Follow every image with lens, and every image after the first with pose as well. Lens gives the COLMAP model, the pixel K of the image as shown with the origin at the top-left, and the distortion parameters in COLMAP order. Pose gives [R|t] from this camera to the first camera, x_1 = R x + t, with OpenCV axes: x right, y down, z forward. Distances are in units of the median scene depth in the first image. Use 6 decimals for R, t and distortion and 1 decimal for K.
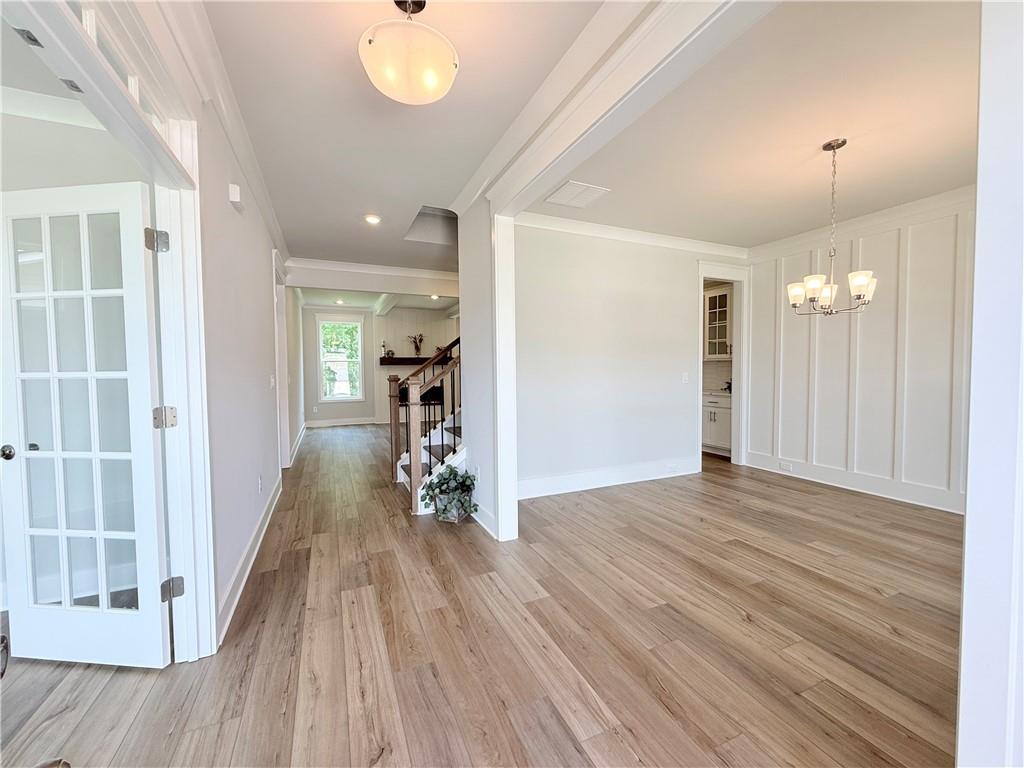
lens RADIAL K [[407.9, 0, 510.6], [0, 407.9, 384.0], [0, 0, 1]] dist [-0.002095, 0.000613]
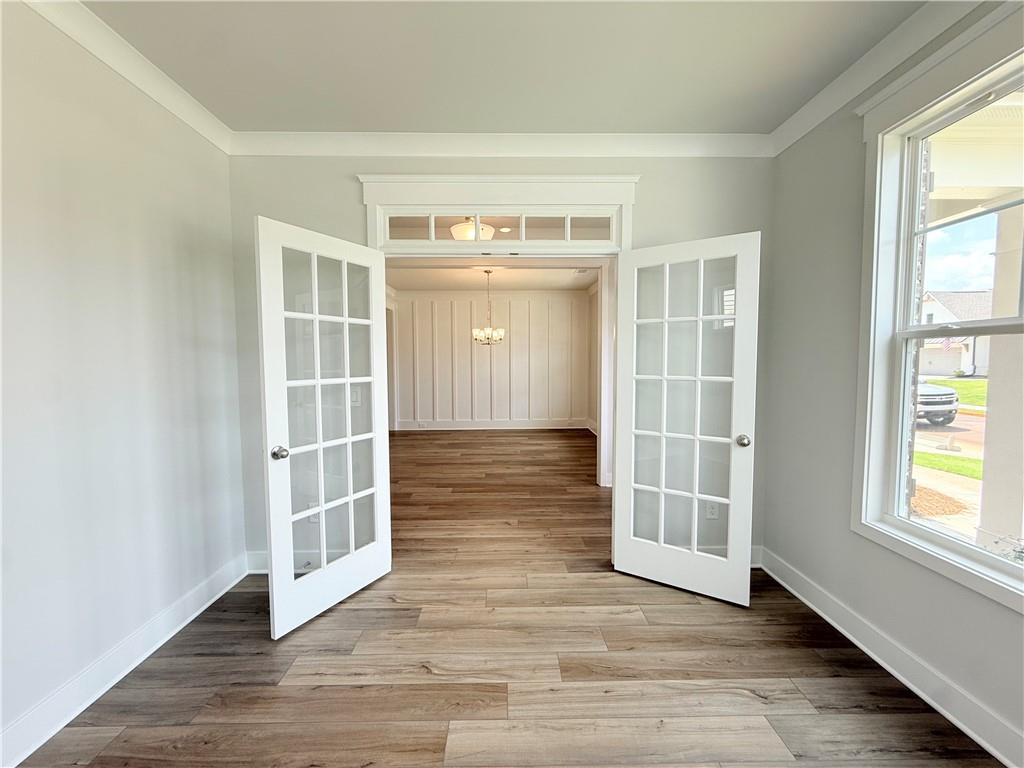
lens RADIAL K [[407.9, 0, 510.6], [0, 407.9, 384.0], [0, 0, 1]] dist [-0.002095, 0.000613]
pose [[0.394453, -0.045537, 0.917787, -1.206738], [0.036800, 0.998753, 0.033739, -0.020822], [-0.918179, 0.020466, 0.395637, -0.019755]]
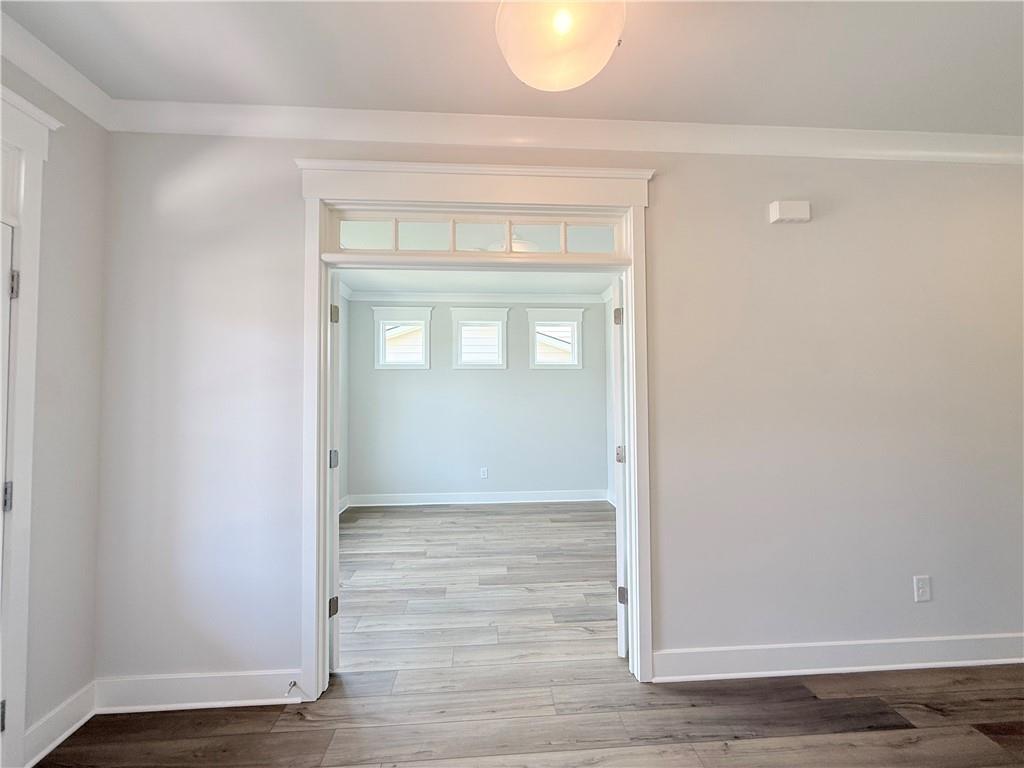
lens RADIAL K [[407.9, 0, 510.6], [0, 407.9, 384.0], [0, 0, 1]] dist [-0.002095, 0.000613]
pose [[-0.347378, -0.015773, -0.937593, 0.261783], [-0.026392, 0.999627, -0.007038, -0.068384], [0.937354, 0.022300, -0.347665, 0.649520]]
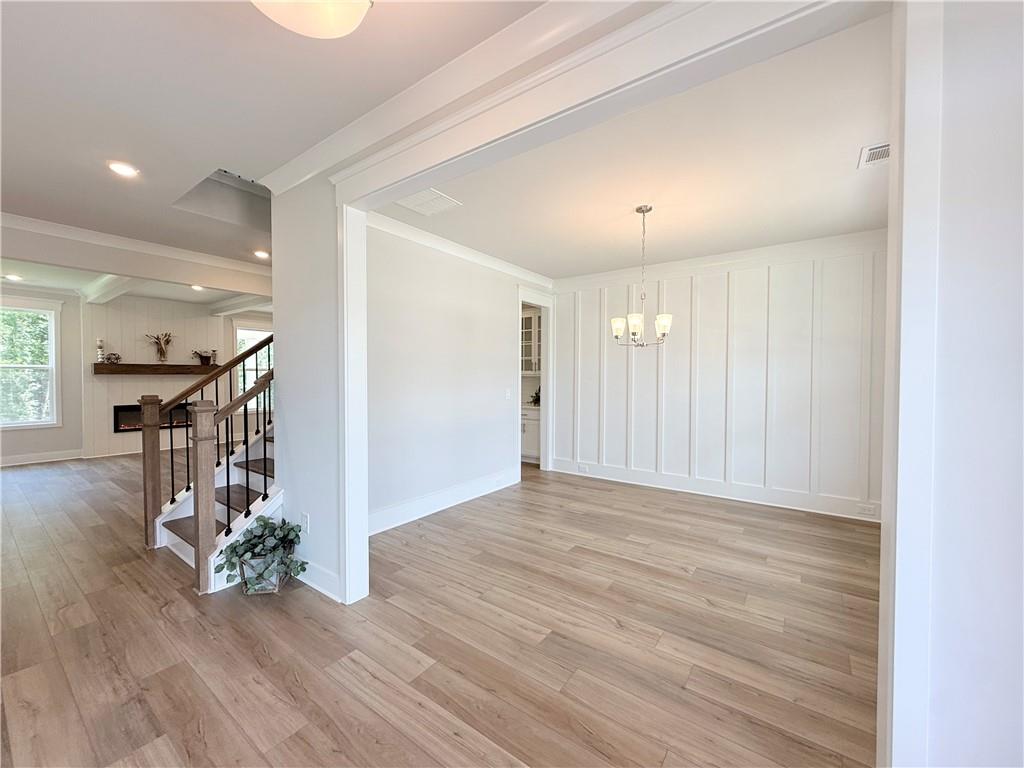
lens RADIAL K [[407.9, 0, 510.6], [0, 407.9, 384.0], [0, 0, 1]] dist [-0.002095, 0.000613]
pose [[0.867805, 0.001857, 0.496901, -0.152229], [0.007865, 0.999816, -0.017472, -0.037866], [-0.496842, 0.019070, 0.867632, 0.130487]]
